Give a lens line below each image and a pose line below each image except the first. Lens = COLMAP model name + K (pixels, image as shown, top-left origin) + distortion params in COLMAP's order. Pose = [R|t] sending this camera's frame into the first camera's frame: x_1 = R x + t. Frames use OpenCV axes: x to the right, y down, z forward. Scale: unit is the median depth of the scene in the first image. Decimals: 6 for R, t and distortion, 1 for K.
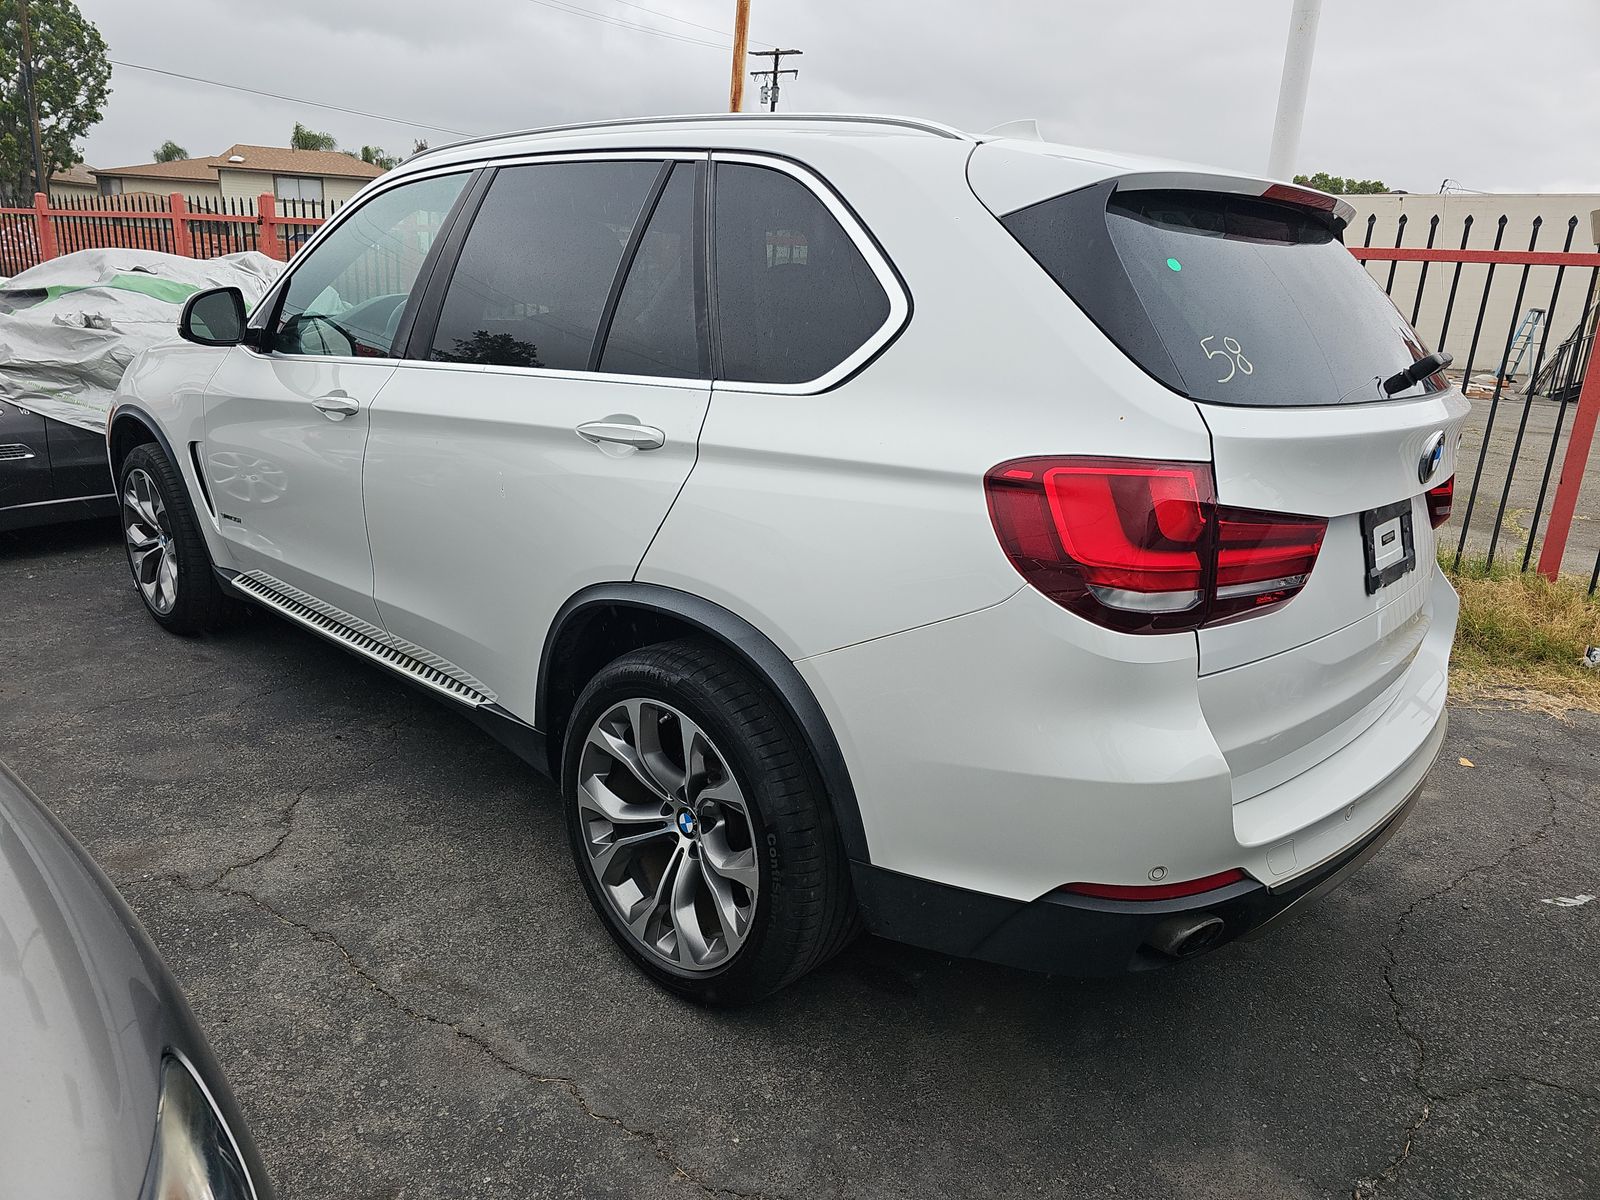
lens RADIAL K [[1055.5, 0, 791.0], [0, 1055.5, 606.0], [0, 0, 1]] dist [0.030517, -0.024482]
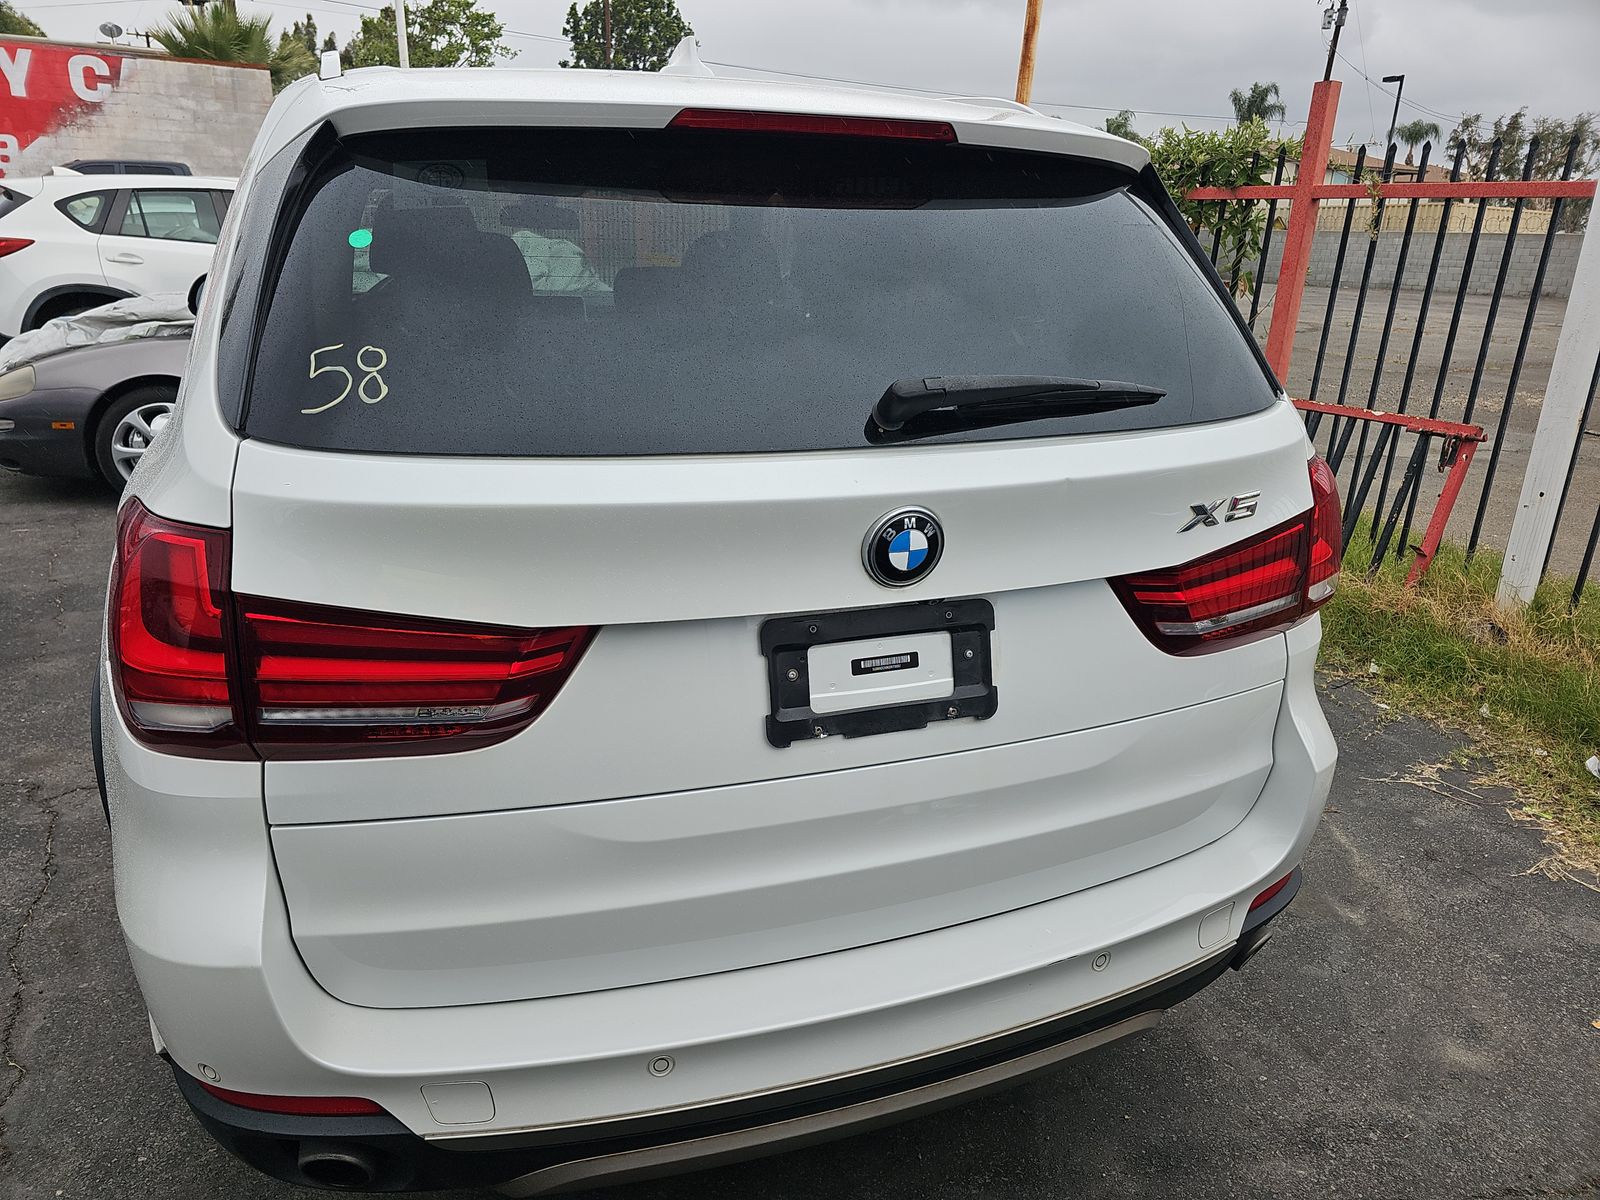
lens RADIAL K [[1055.5, 0, 791.0], [0, 1055.5, 606.0], [0, 0, 1]] dist [0.030517, -0.024482]
pose [[0.886836, 0.132288, -0.442743, 0.984610], [-0.117005, 0.991207, 0.061797, -0.163372], [0.447024, -0.003001, 0.894517, 0.516389]]
